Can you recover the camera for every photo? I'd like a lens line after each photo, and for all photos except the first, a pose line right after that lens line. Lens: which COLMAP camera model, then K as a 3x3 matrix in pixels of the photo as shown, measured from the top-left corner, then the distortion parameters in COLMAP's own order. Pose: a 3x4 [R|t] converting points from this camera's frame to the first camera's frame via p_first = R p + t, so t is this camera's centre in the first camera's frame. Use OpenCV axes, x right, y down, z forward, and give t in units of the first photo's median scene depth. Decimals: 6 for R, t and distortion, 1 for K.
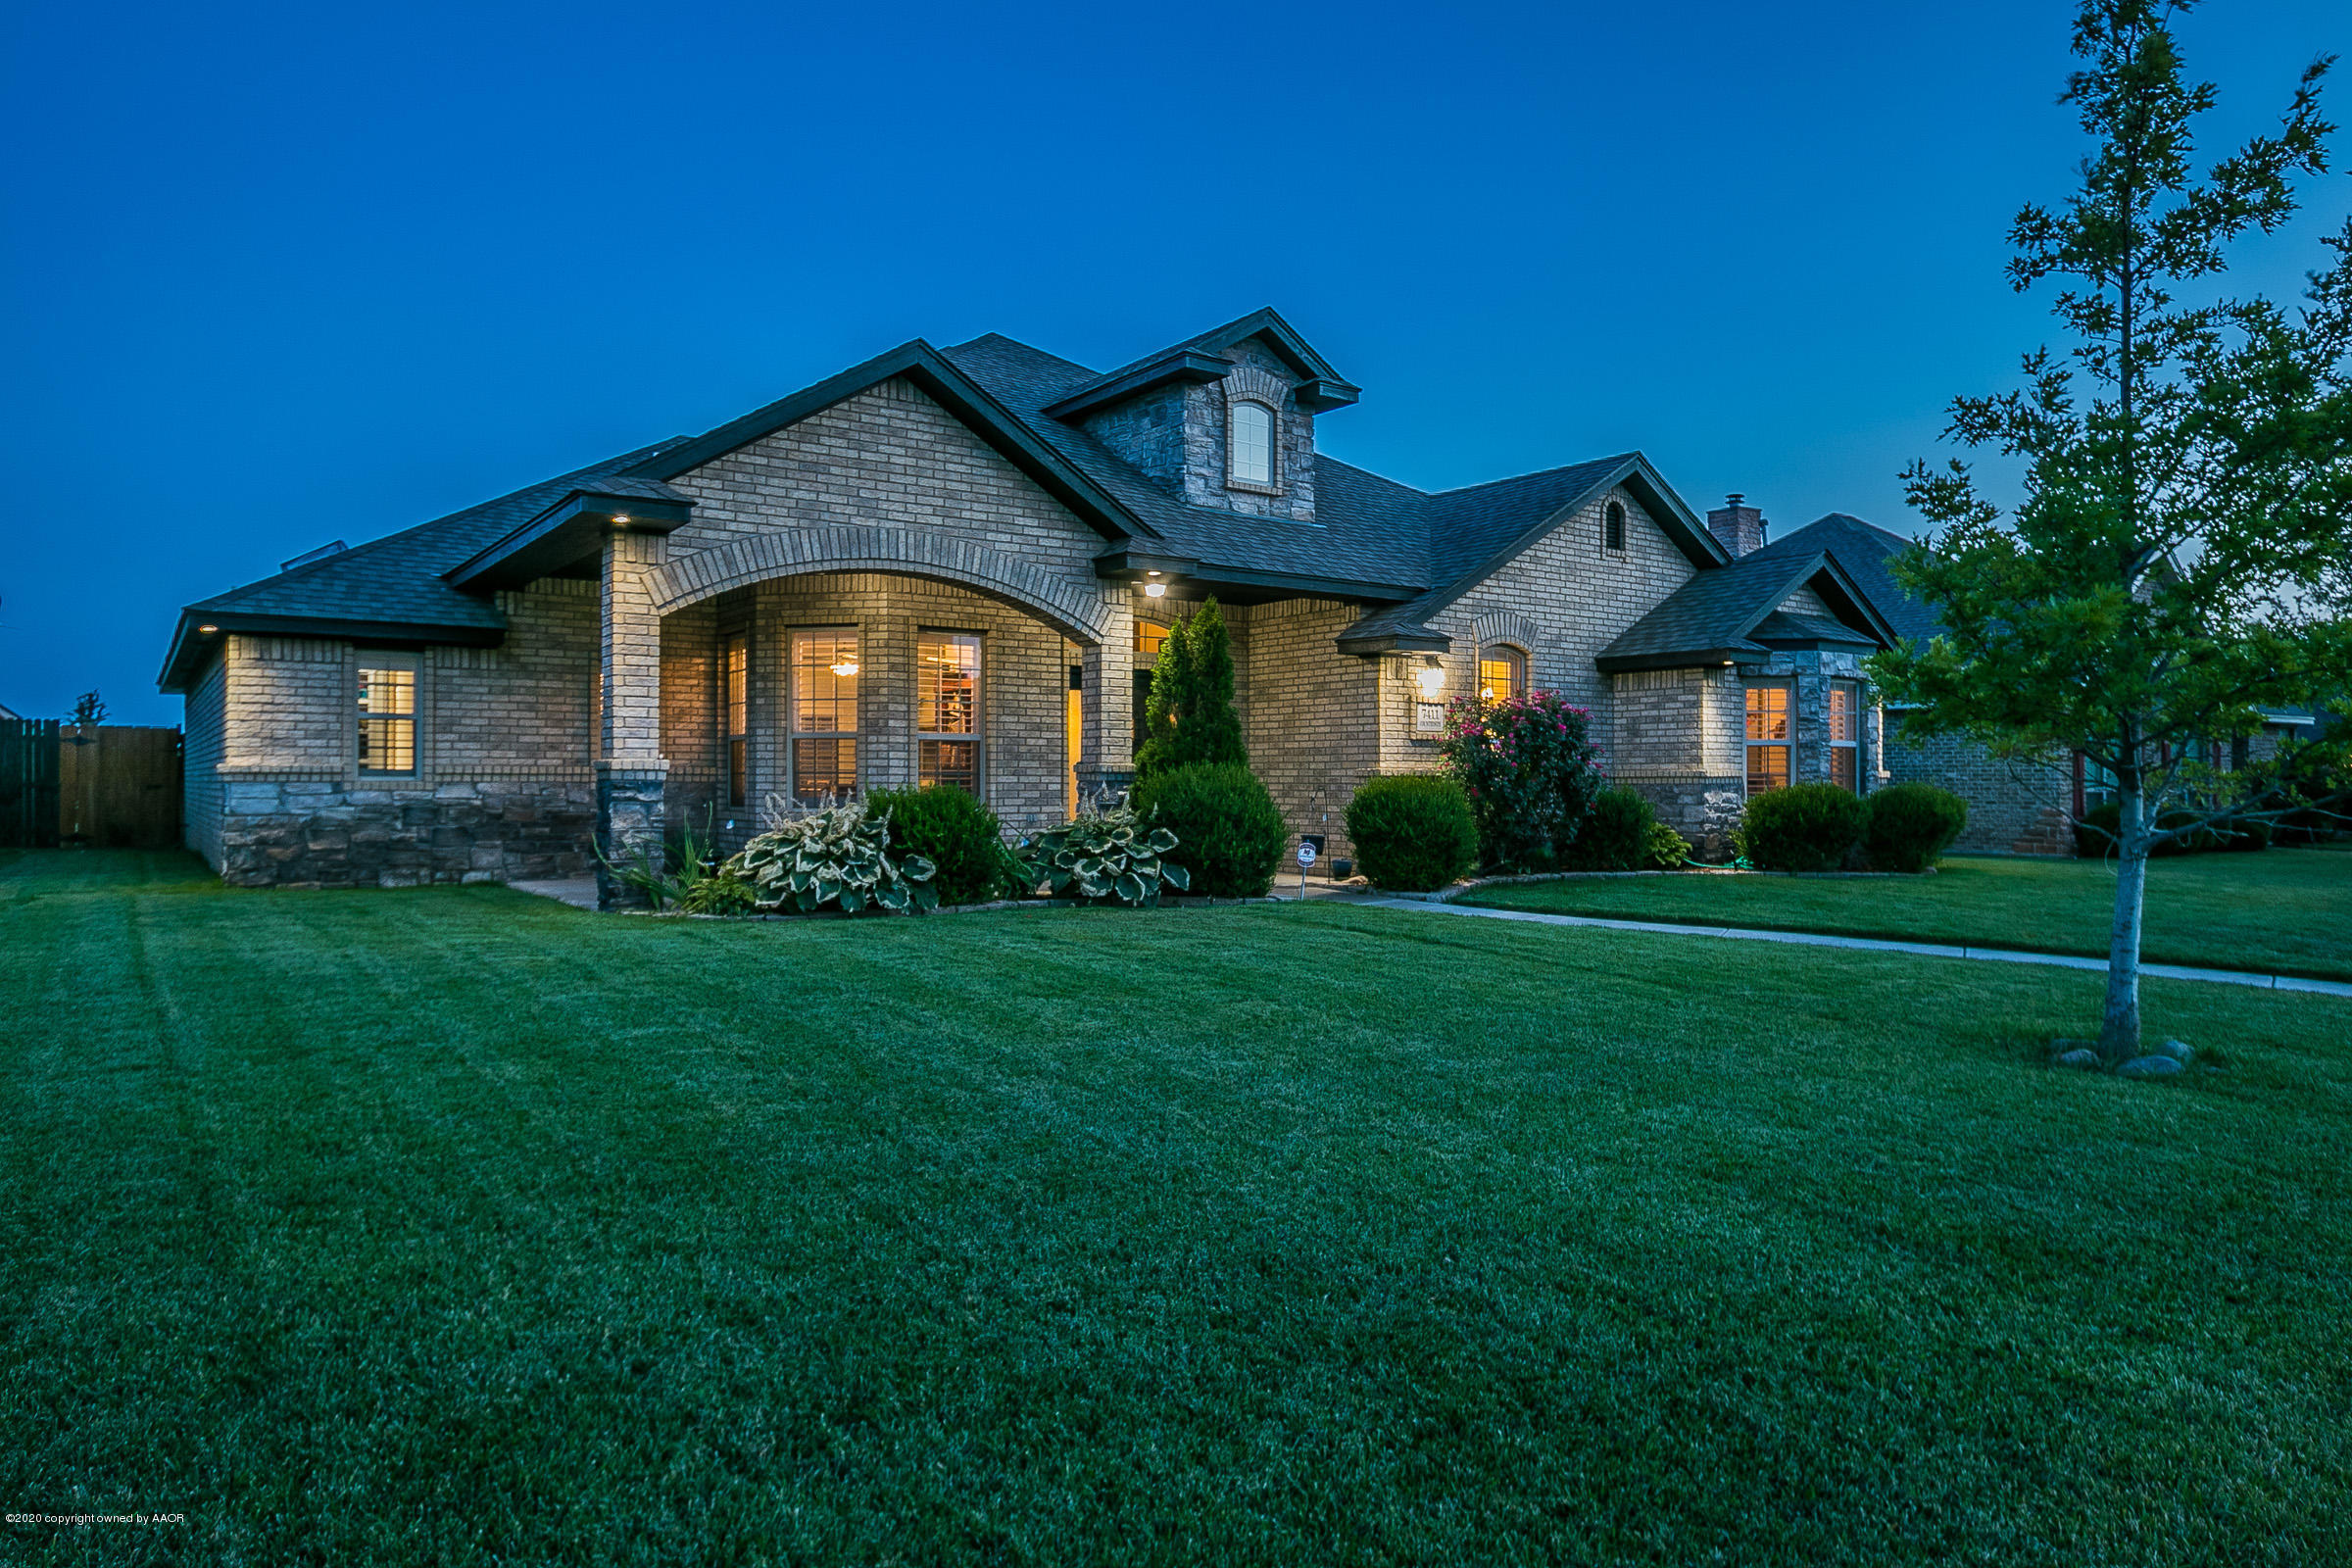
lens RADIAL K [[1444.0, 0, 1170.2], [0, 1444.0, 788.2], [0, 0, 1]] dist [-0.007566, -0.000246]
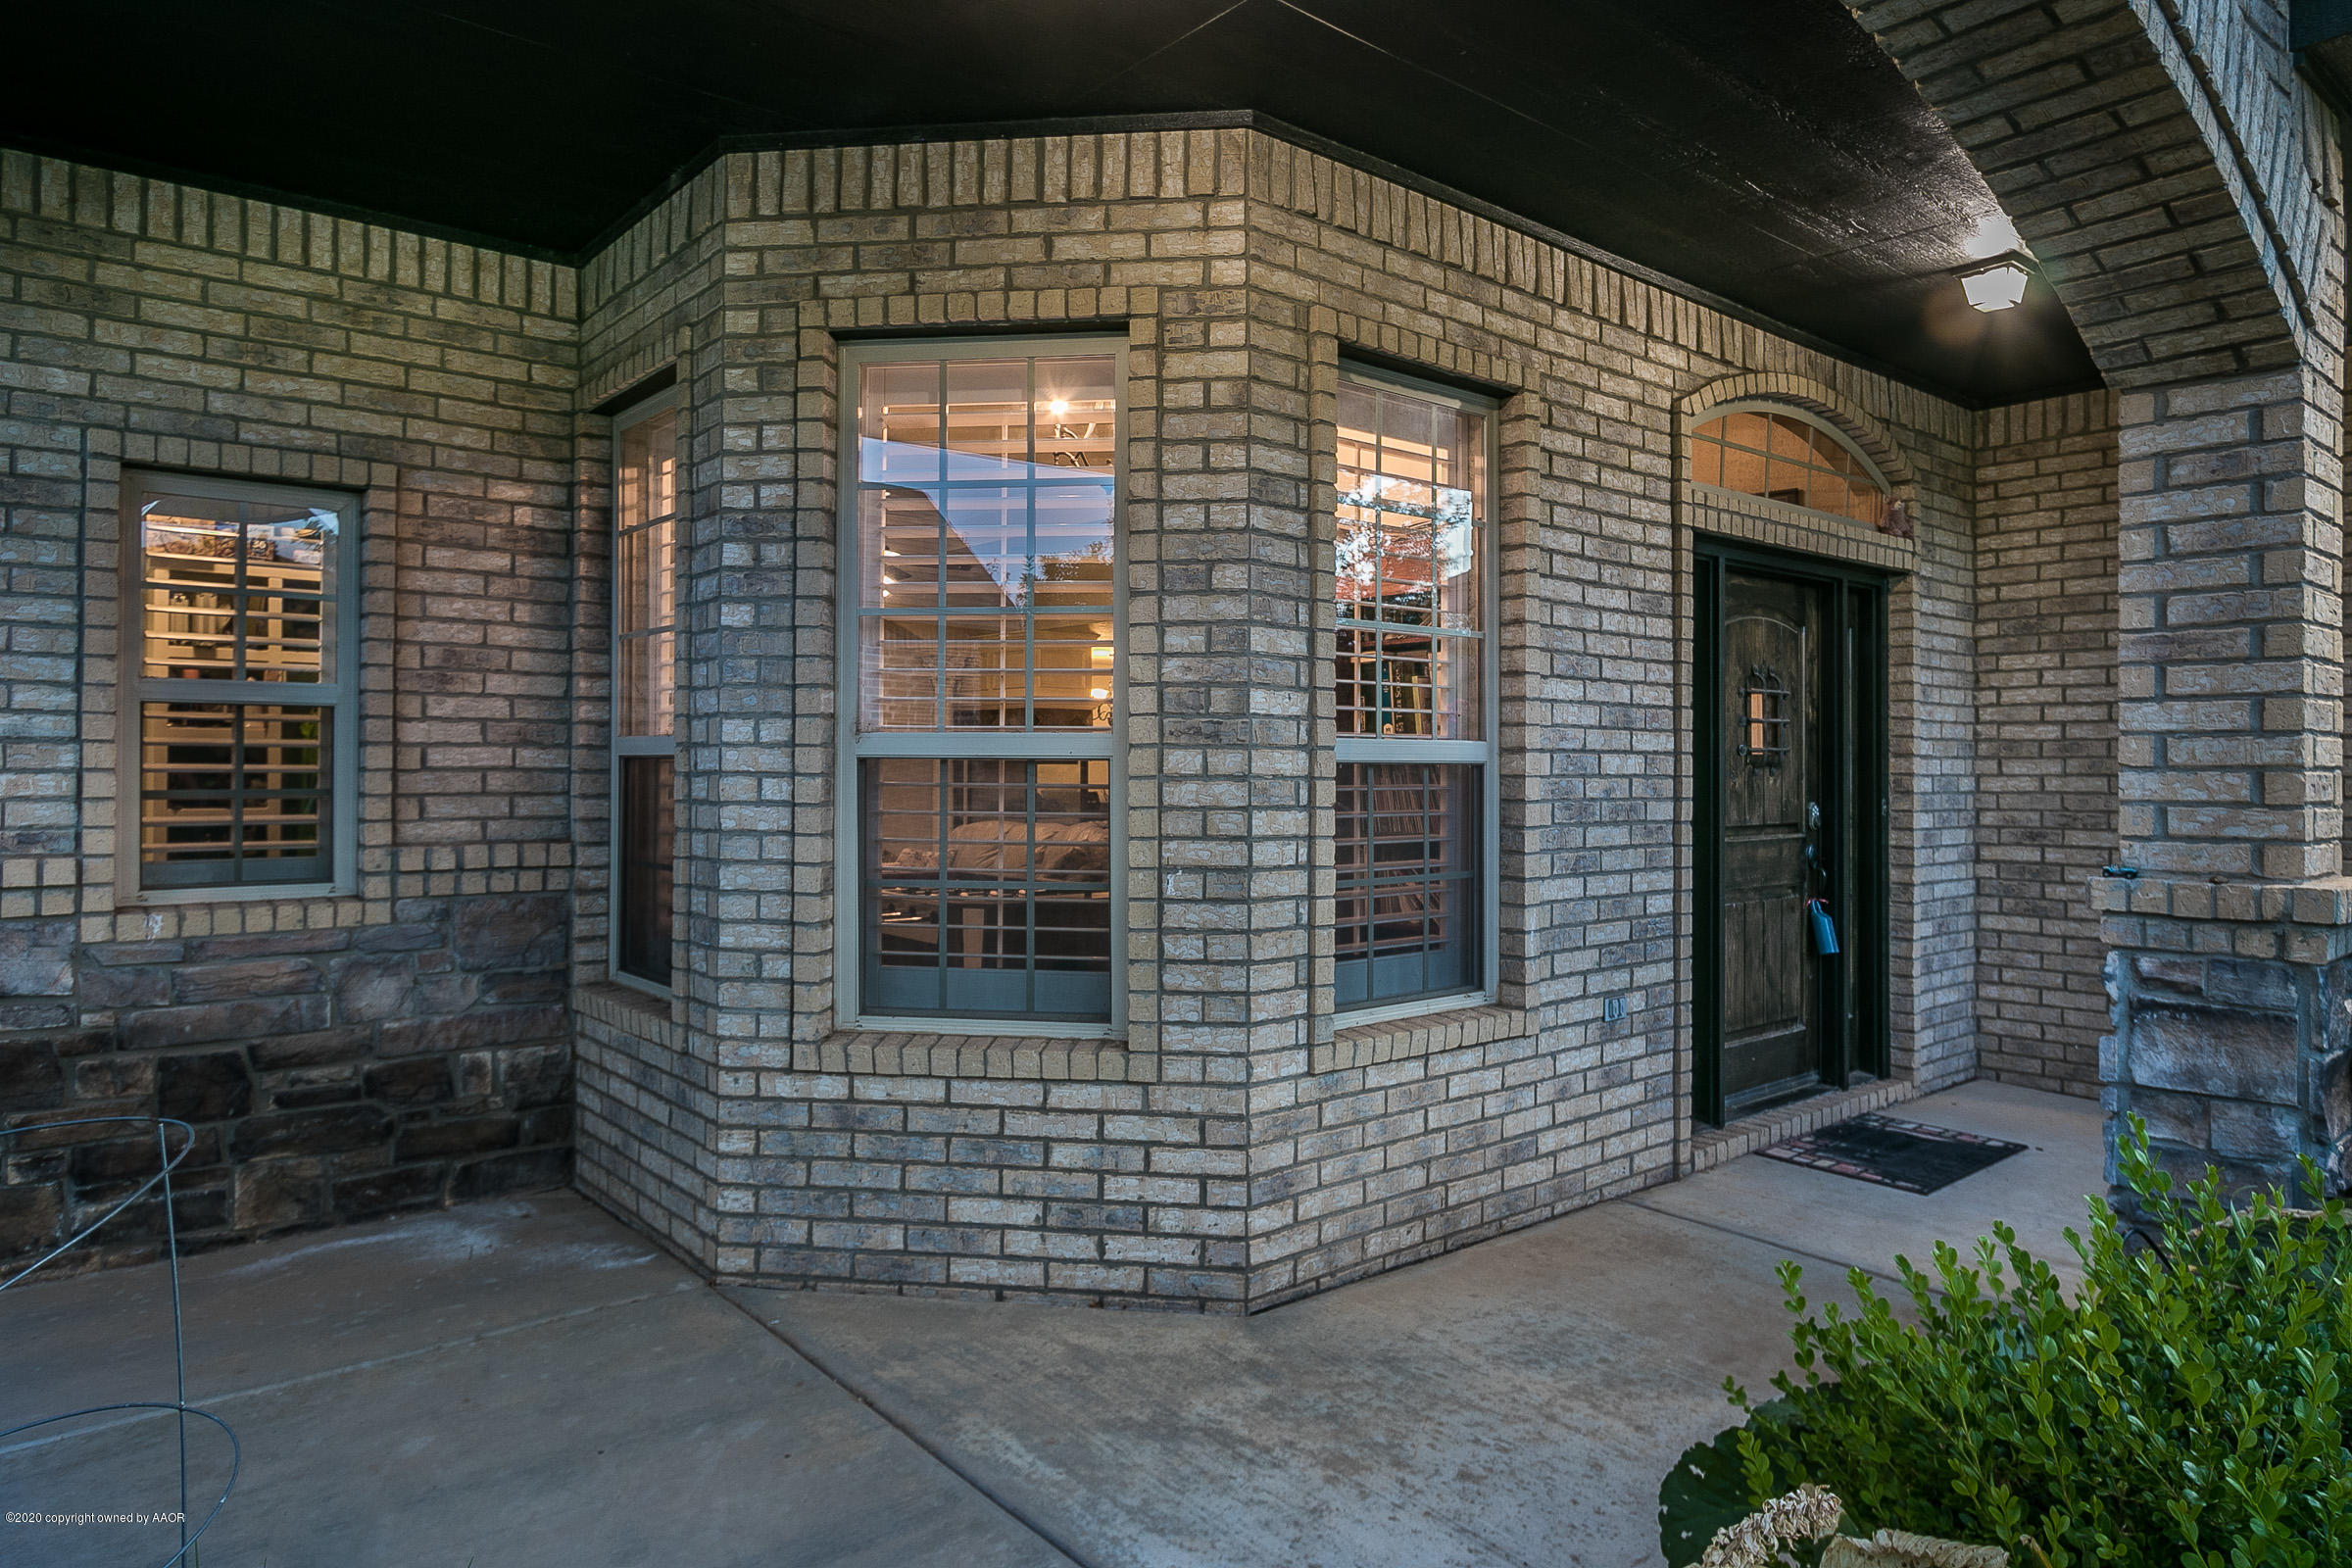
lens RADIAL K [[1444.0, 0, 1185.2], [0, 1444.0, 759.0], [0, 0, 1]] dist [-0.007566, -0.000246]
pose [[0.996531, 0.003511, 0.083146, -0.220206], [-0.002949, 0.999972, -0.006882, -0.031830], [-0.083168, 0.006612, 0.996514, 0.716969]]
